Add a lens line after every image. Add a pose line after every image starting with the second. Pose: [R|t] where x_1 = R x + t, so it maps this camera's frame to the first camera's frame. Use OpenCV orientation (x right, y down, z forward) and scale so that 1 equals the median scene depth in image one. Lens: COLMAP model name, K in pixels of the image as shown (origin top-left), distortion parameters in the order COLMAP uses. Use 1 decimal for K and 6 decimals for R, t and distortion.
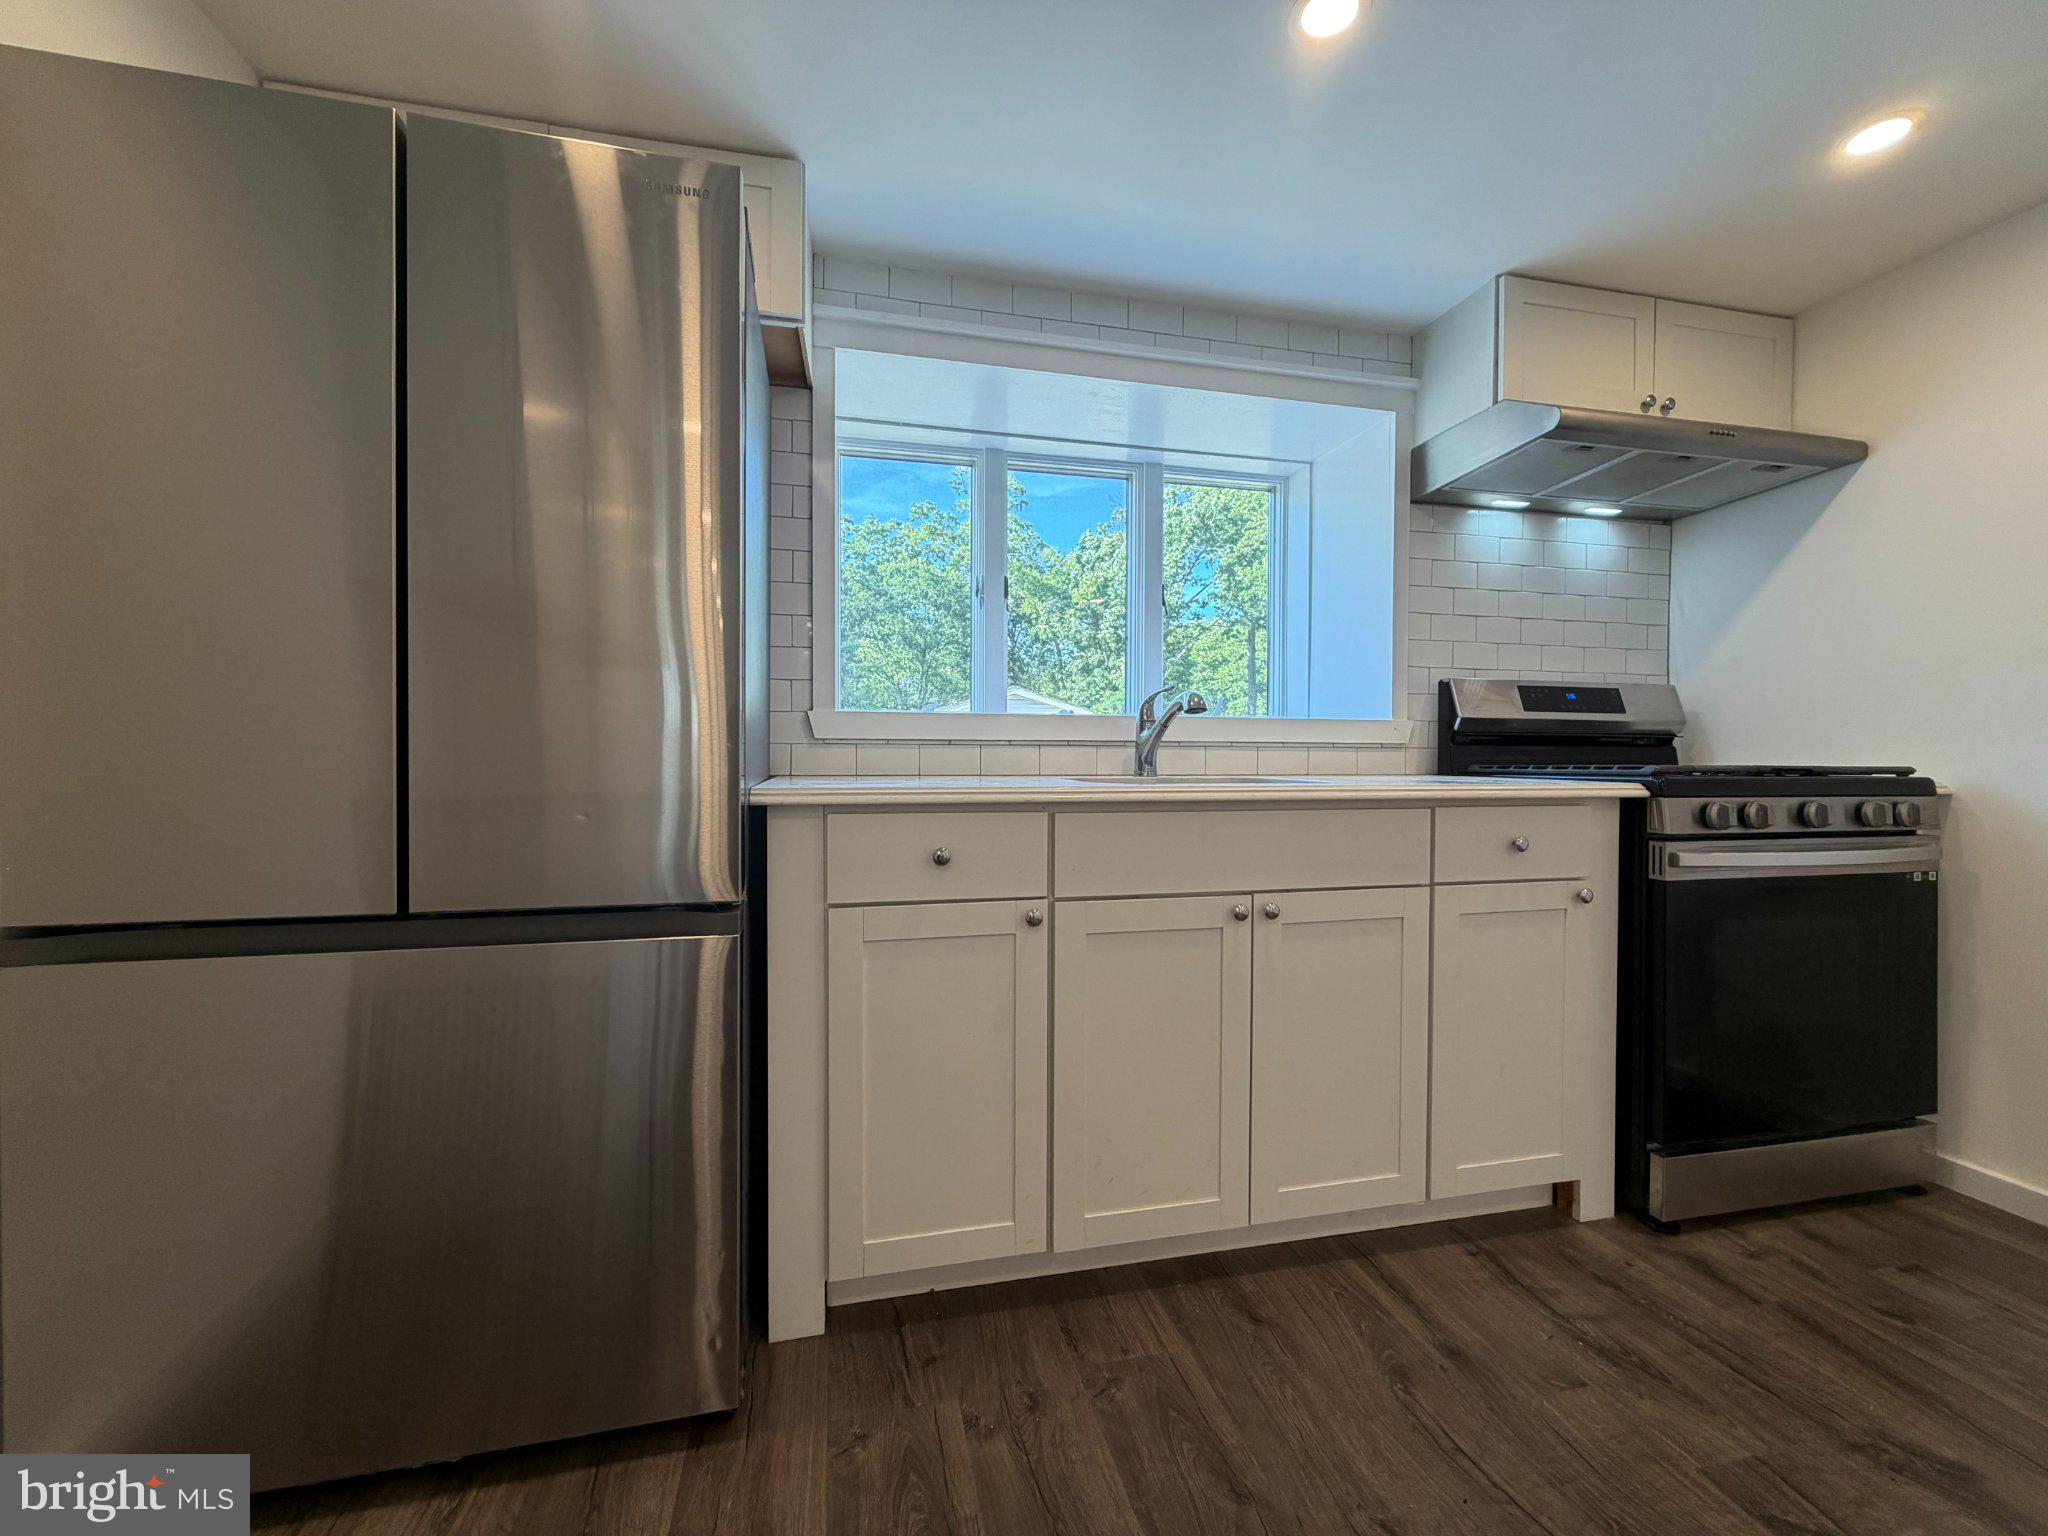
lens RADIAL K [[817.0, 0, 1036.1], [0, 817.0, 772.5], [0, 0, 1]] dist [-0.002682, -0.000070]
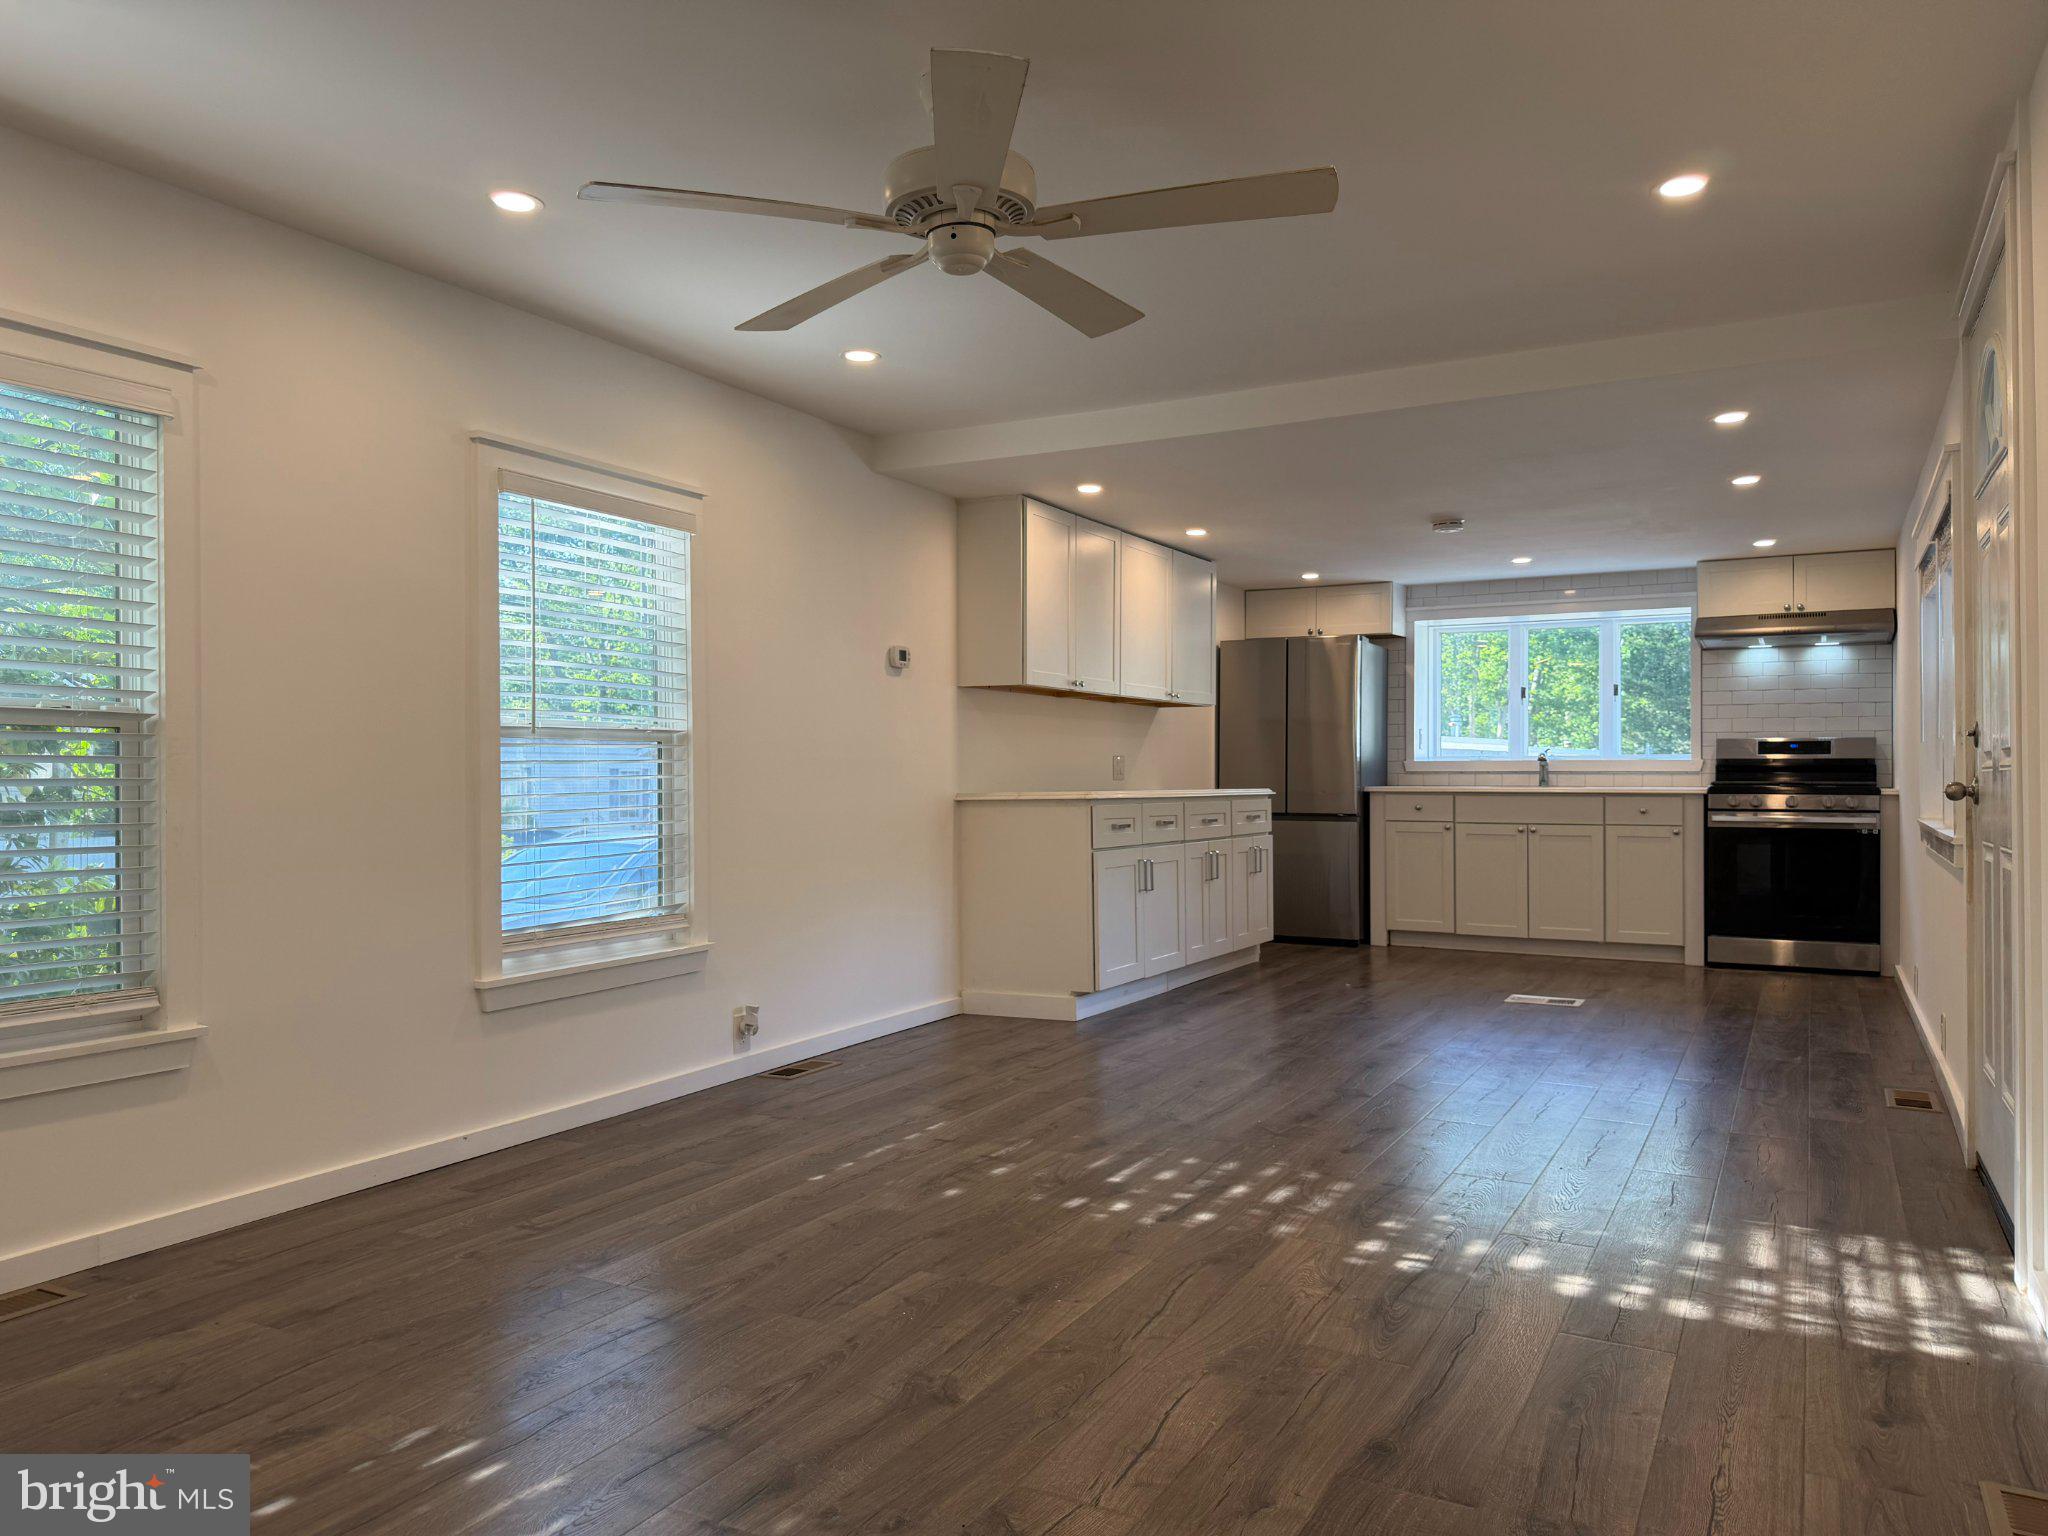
lens RADIAL K [[1409.5, 0, 945.7], [0, 1409.5, 773.5], [0, 0, 1]] dist [-0.012127, -0.025384]
pose [[0.710784, -0.005565, -0.703388, 2.197607], [-0.013379, 0.999681, -0.021430, 0.095025], [0.703283, 0.024643, 0.710483, -3.842971]]
